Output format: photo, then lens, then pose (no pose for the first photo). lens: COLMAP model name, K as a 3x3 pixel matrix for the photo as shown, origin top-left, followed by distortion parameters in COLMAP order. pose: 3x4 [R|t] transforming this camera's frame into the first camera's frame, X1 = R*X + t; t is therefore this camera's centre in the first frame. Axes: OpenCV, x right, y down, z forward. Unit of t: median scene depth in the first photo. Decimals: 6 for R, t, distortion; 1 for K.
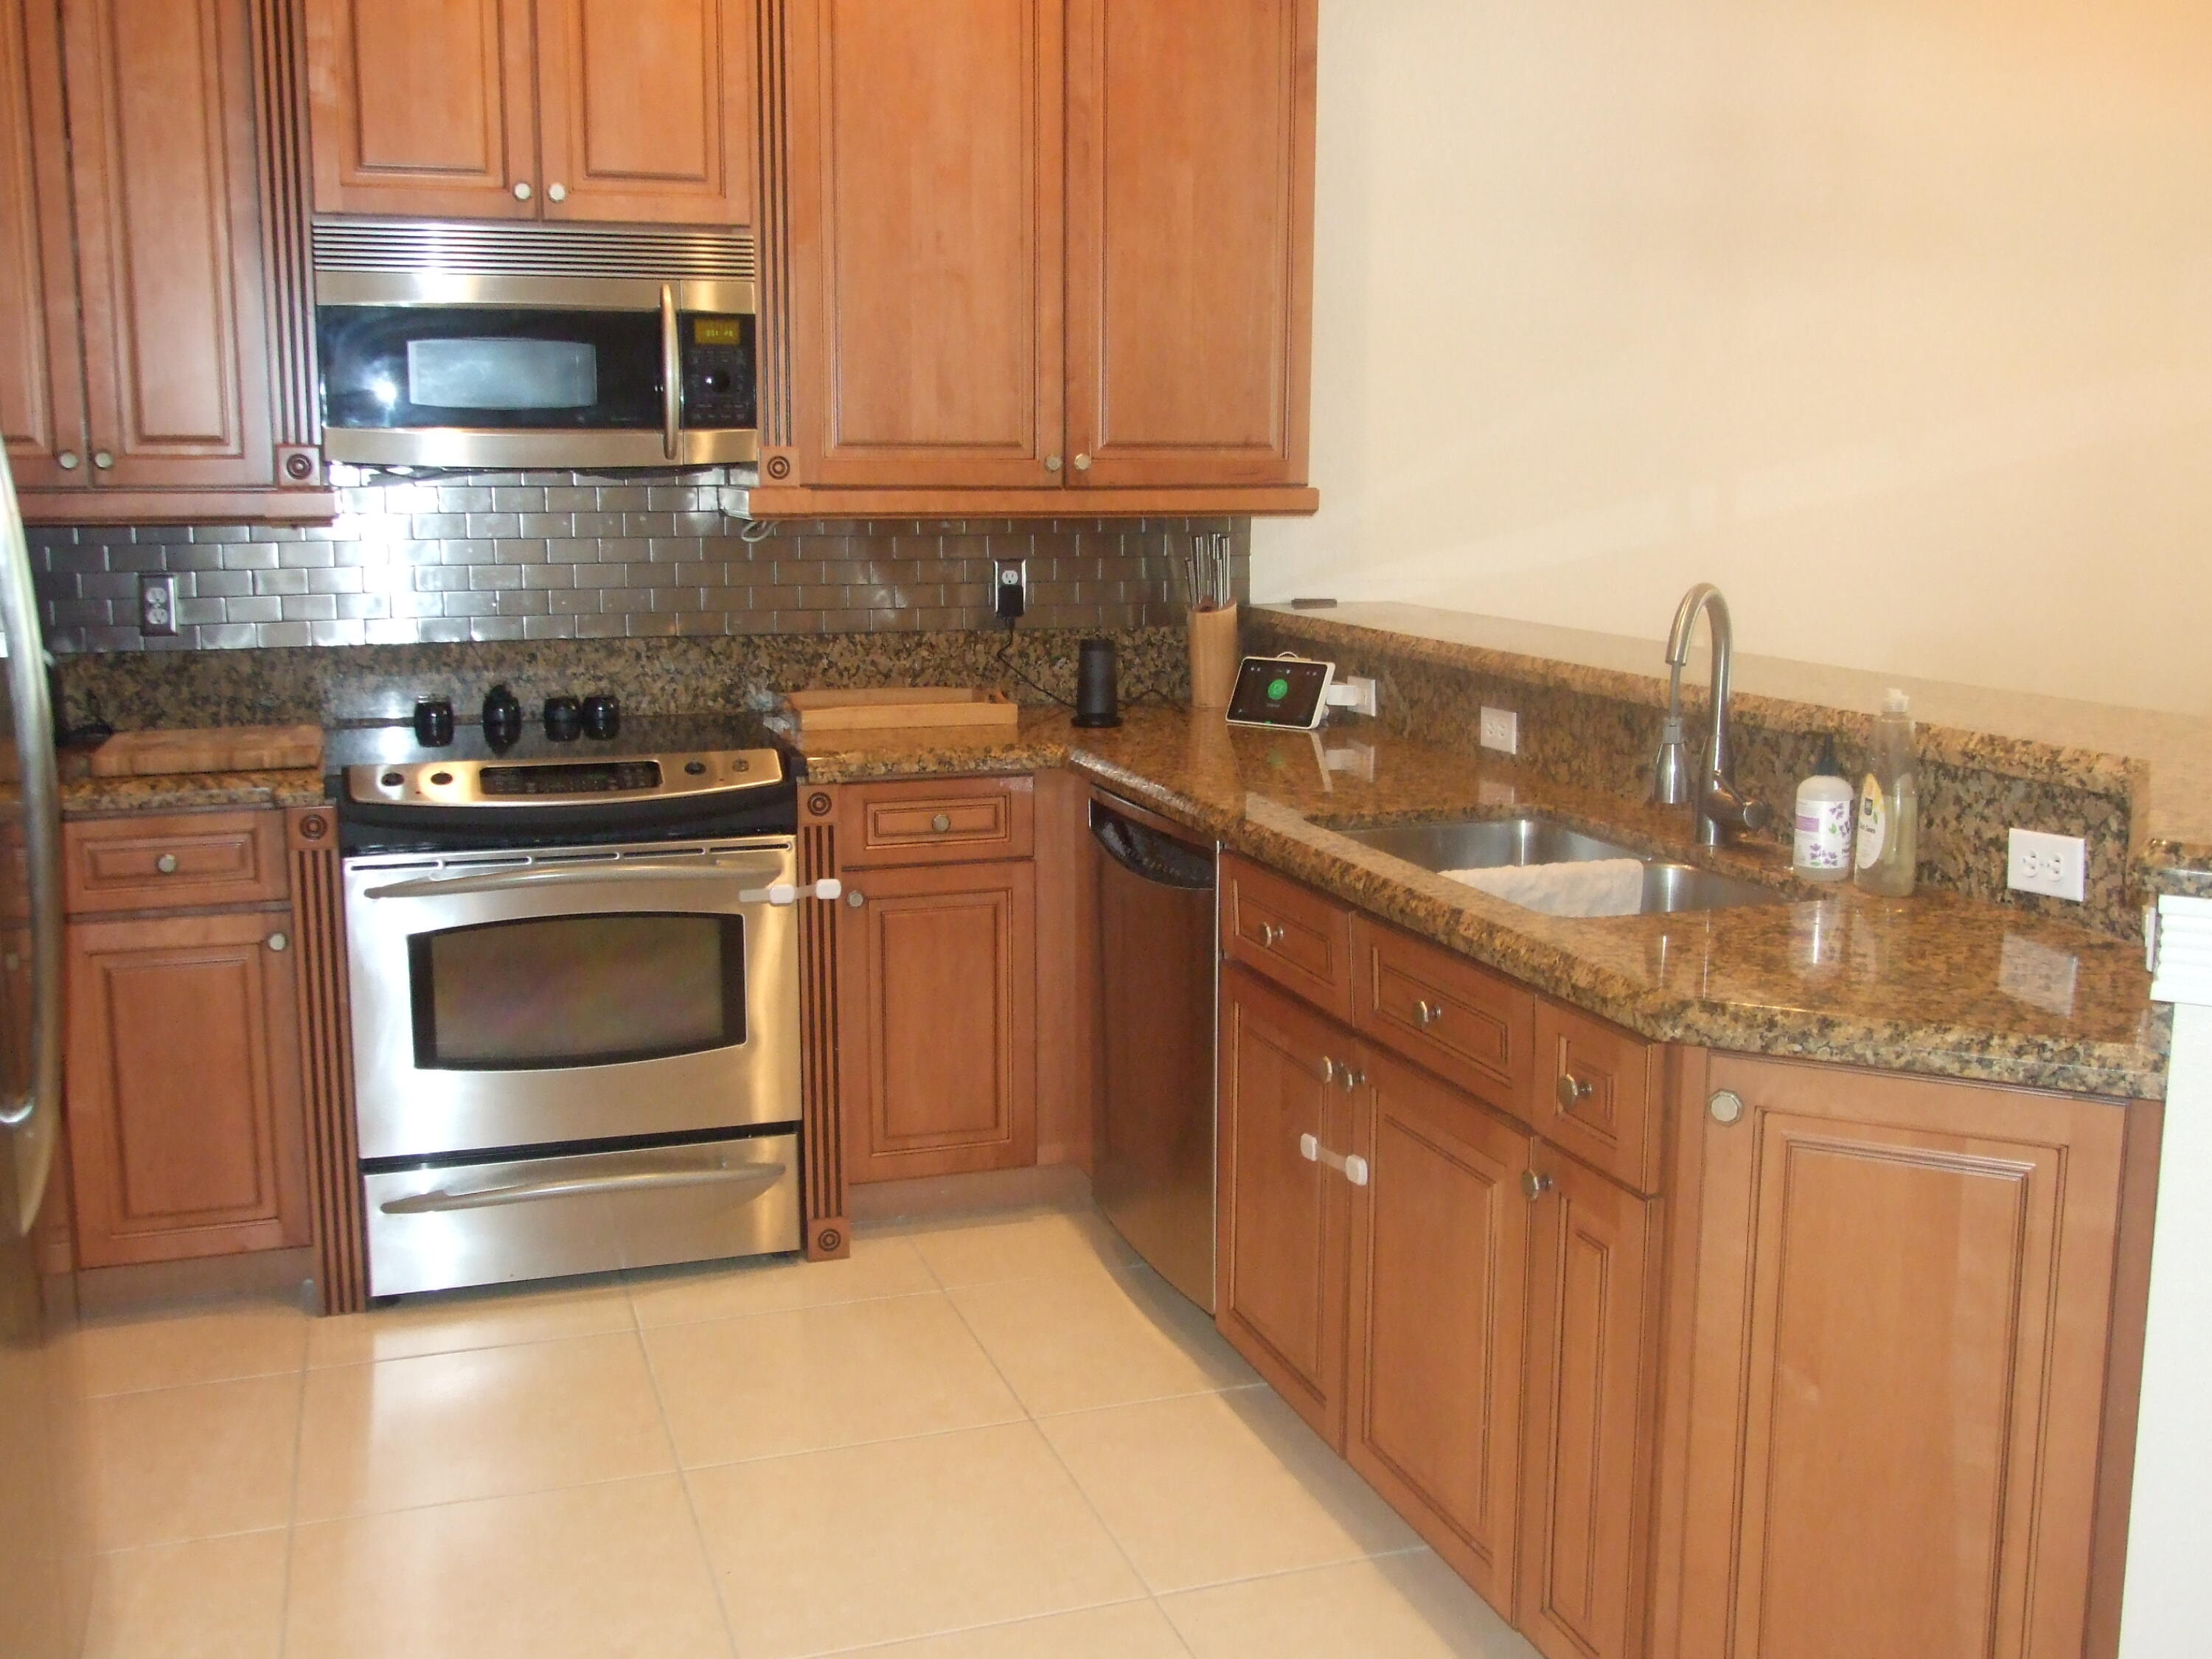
lens RADIAL K [[2110.8, 0, 1106.0], [0, 2110.8, 829.5], [0, 0, 1]] dist [-0.028225, 0.003668]
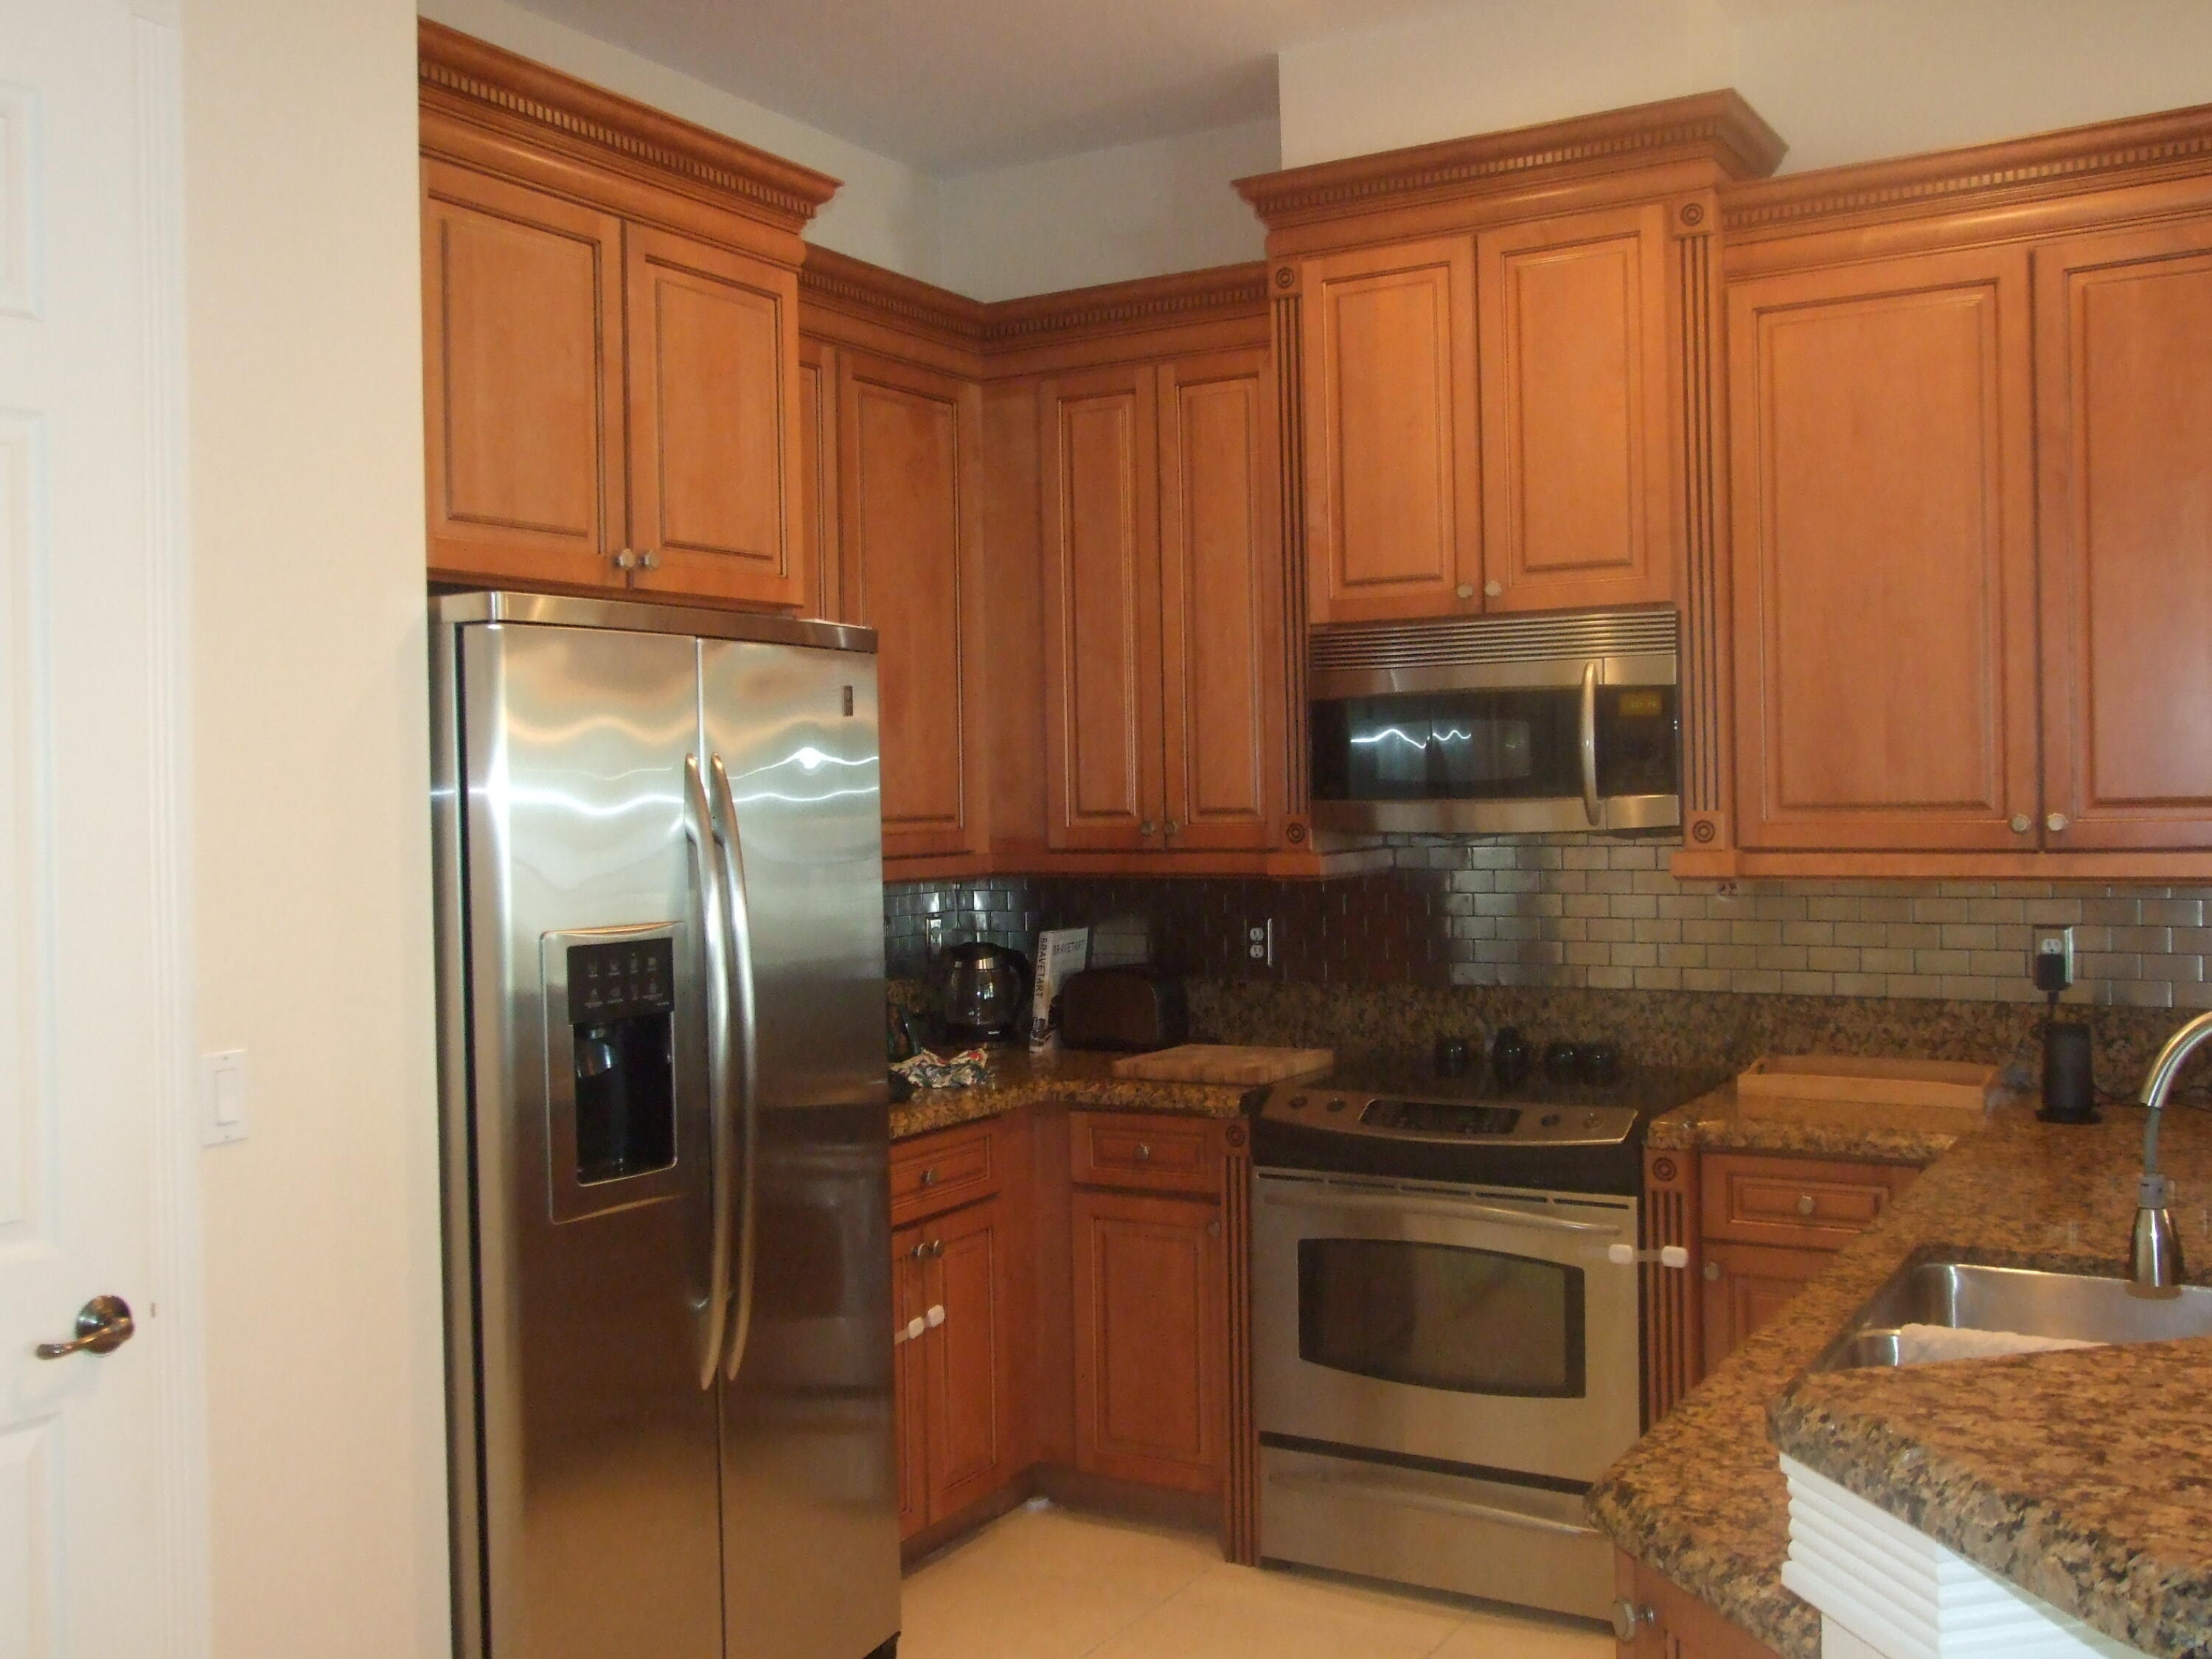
lens RADIAL K [[2129.7, 0, 1106.0], [0, 2129.7, 829.5], [0, 0, 1]] dist [-0.110644, 0.267970]
pose [[0.651326, -0.001002, -0.758798, 0.421206], [-0.112249, 0.988870, -0.097656, -0.041013], [0.750450, 0.148781, 0.643964, 0.131491]]
